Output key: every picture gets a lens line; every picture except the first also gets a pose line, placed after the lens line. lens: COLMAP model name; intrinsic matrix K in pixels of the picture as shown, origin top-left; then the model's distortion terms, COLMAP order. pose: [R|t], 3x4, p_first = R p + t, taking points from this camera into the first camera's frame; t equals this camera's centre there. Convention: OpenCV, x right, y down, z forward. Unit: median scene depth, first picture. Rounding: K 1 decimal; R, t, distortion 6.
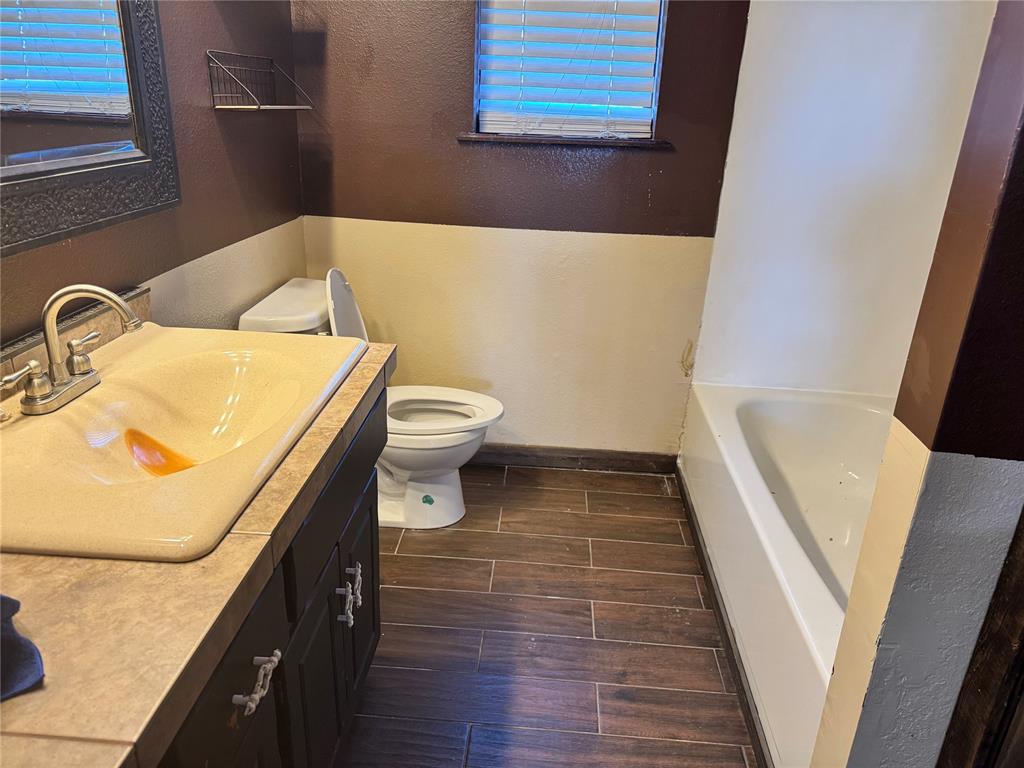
lens RADIAL K [[711.6, 0, 513.4], [0, 711.6, 382.7], [0, 0, 1]] dist [0.066806, -0.087818]
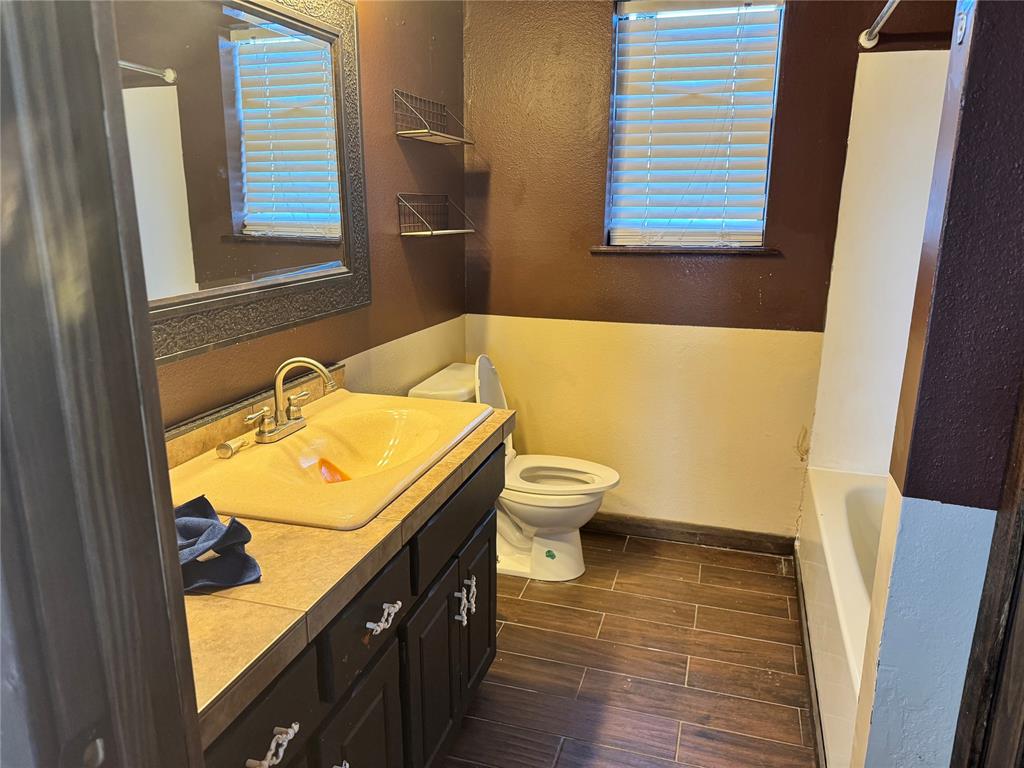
lens RADIAL K [[711.6, 0, 521.2], [0, 711.6, 394.4], [0, 0, 1]] dist [0.066806, -0.087818]
pose [[0.973037, 0.026286, -0.229144, 0.109179], [-0.053345, 0.992195, -0.112709, 0.048423], [0.224393, 0.121894, 0.966845, -0.187268]]
